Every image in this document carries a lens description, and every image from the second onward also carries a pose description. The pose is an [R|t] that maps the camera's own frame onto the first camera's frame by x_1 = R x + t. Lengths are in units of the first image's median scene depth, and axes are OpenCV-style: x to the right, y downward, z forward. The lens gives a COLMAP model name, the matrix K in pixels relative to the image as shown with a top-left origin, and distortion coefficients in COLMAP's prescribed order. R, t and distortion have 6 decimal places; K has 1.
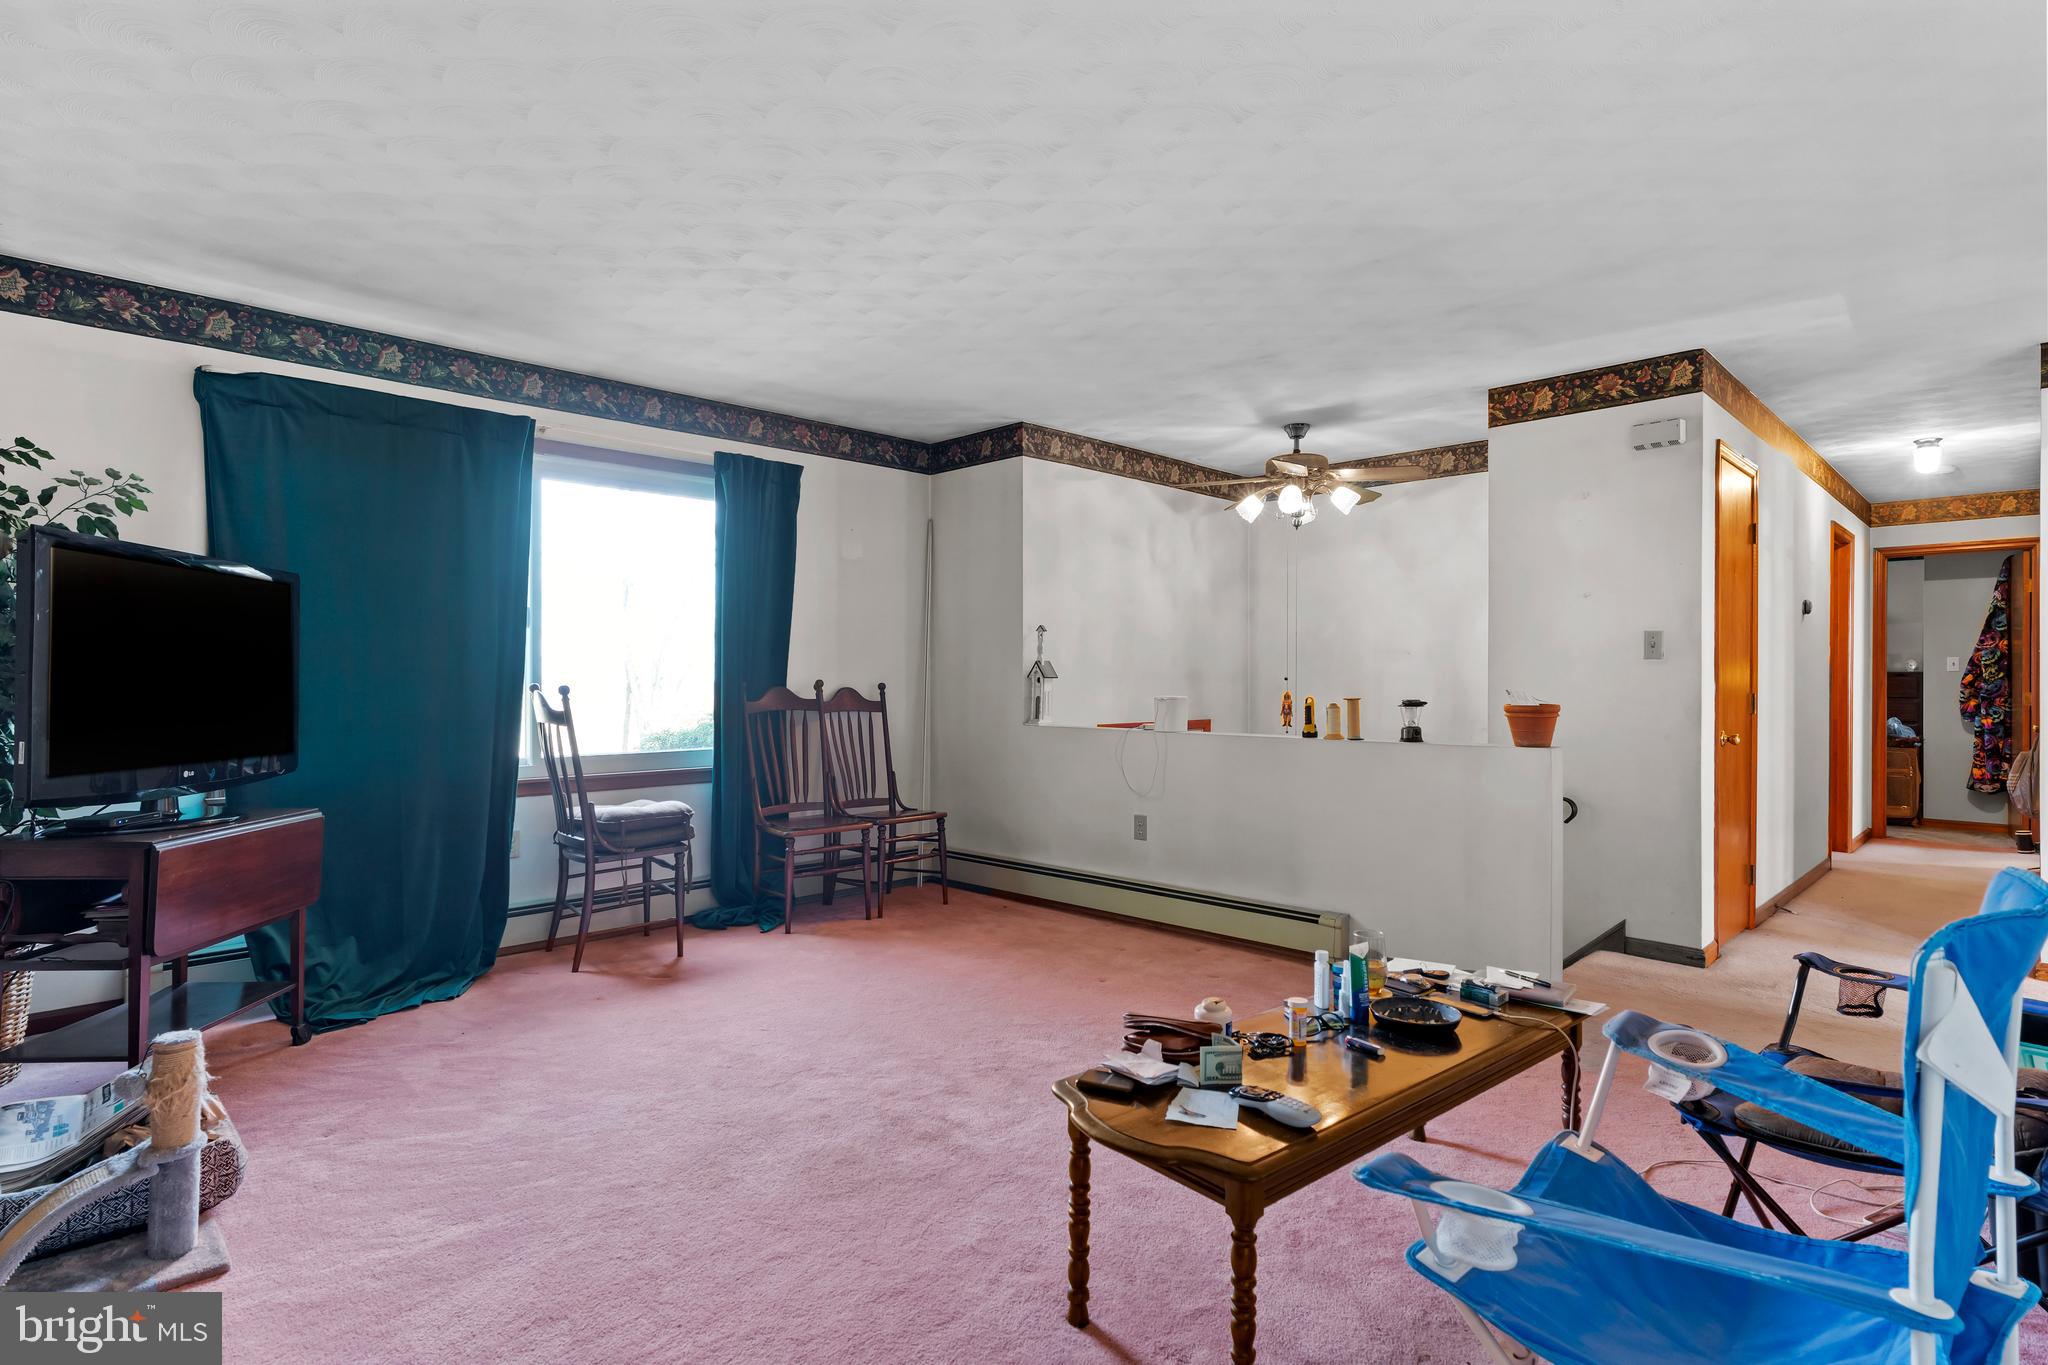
lens RADIAL K [[1062.8, 0, 1010.6], [0, 1062.8, 665.9], [0, 0, 1]] dist [-0.002934, -0.001157]
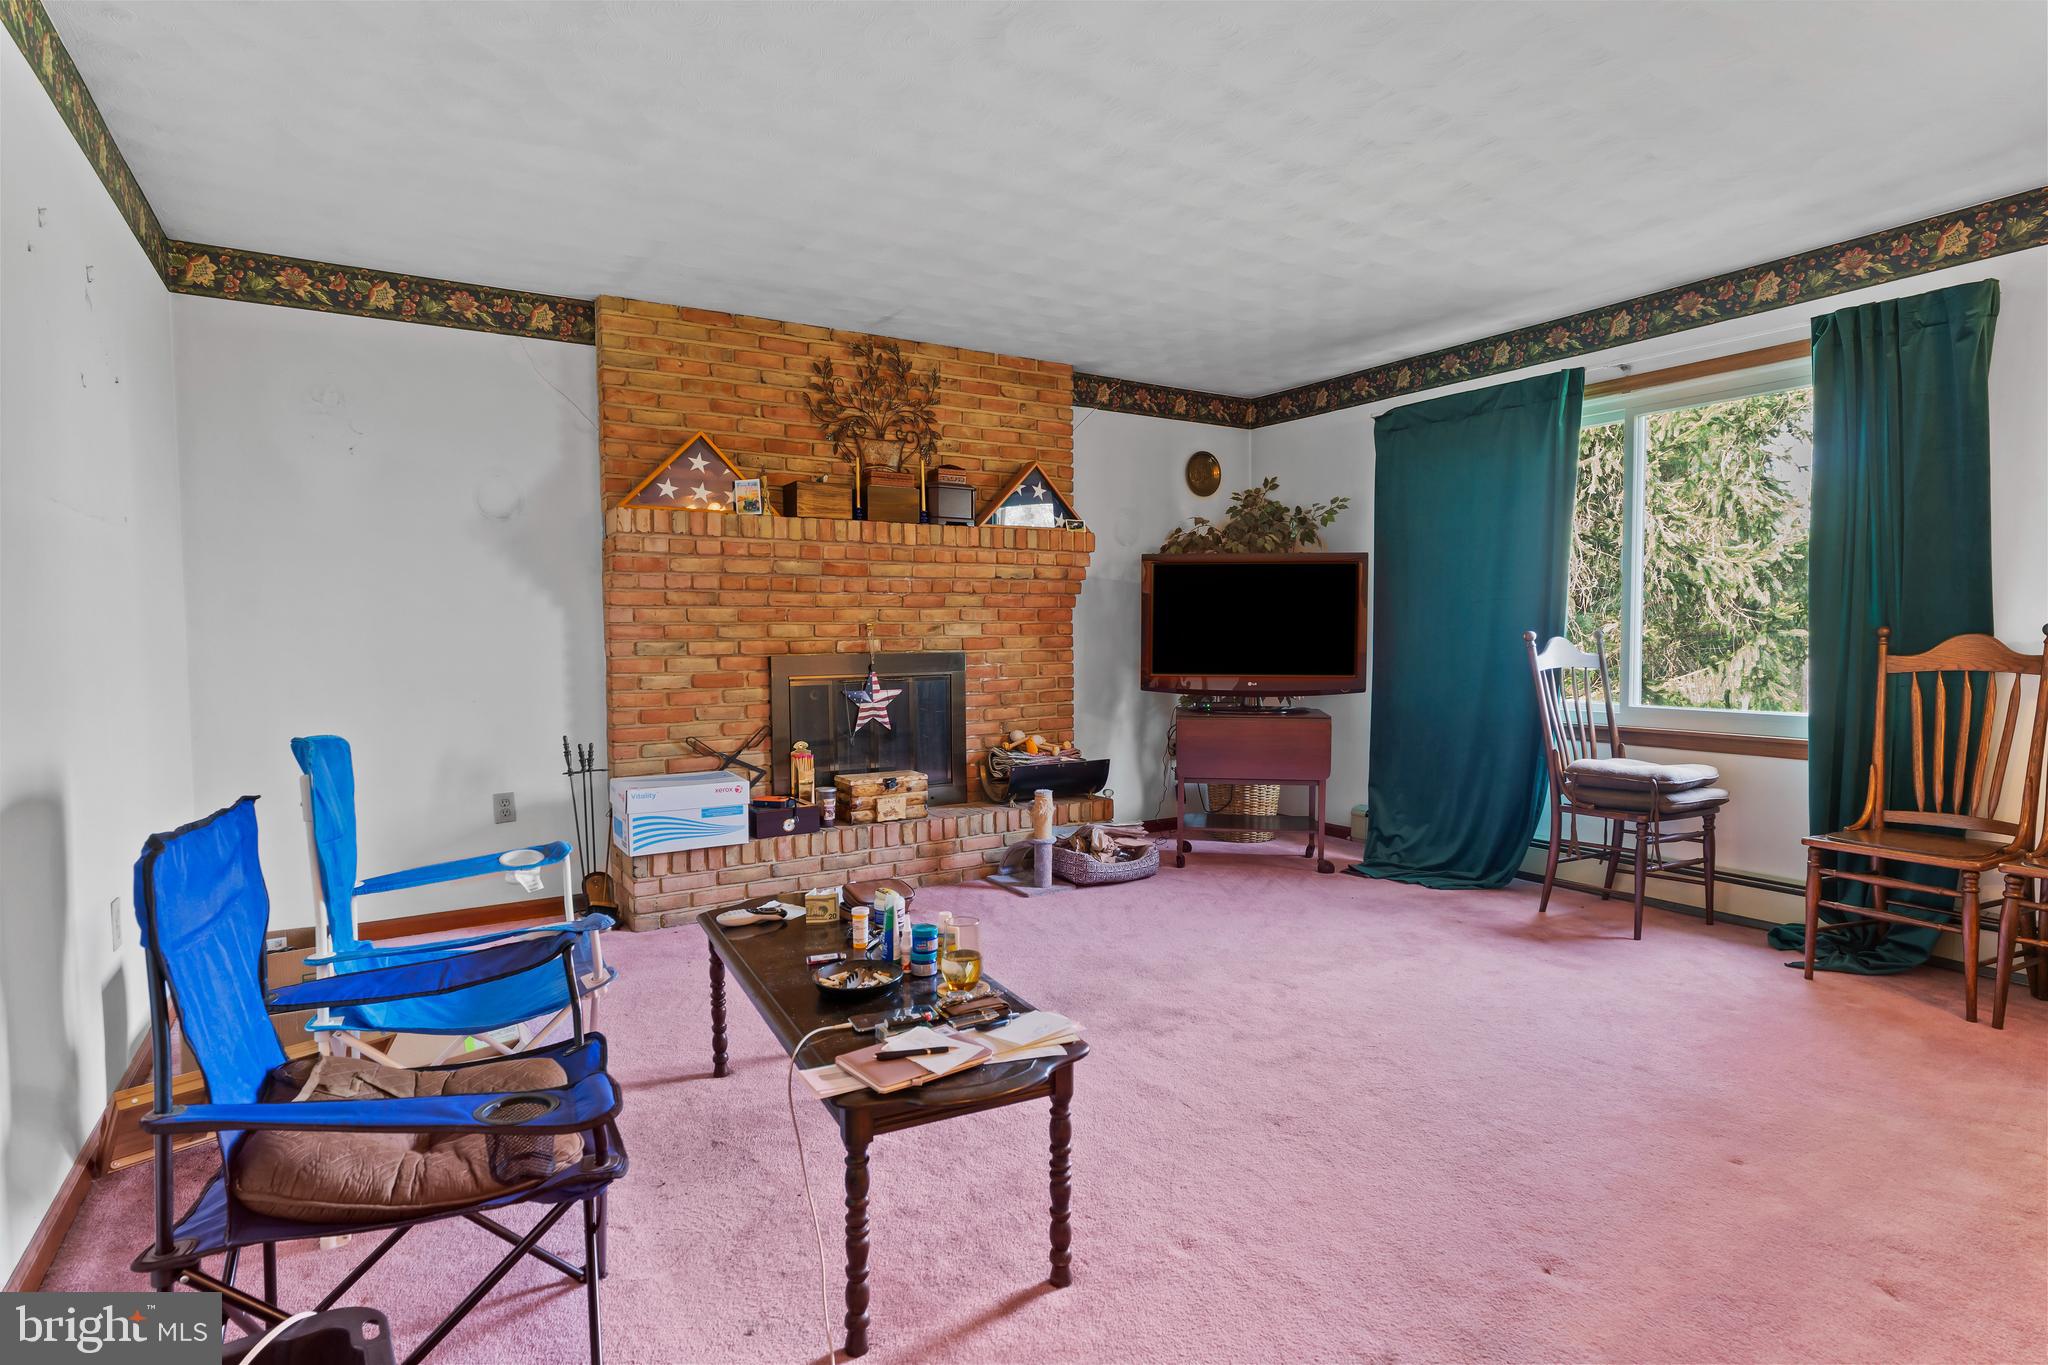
lens RADIAL K [[1062.8, 0, 1010.6], [0, 1062.8, 665.9], [0, 0, 1]] dist [-0.002934, -0.001157]
pose [[-0.237959, 0.032983, -0.970715, 0.671609], [0.020239, 0.999375, 0.028996, 0.010212], [0.971064, -0.012746, -0.238478, 0.718197]]
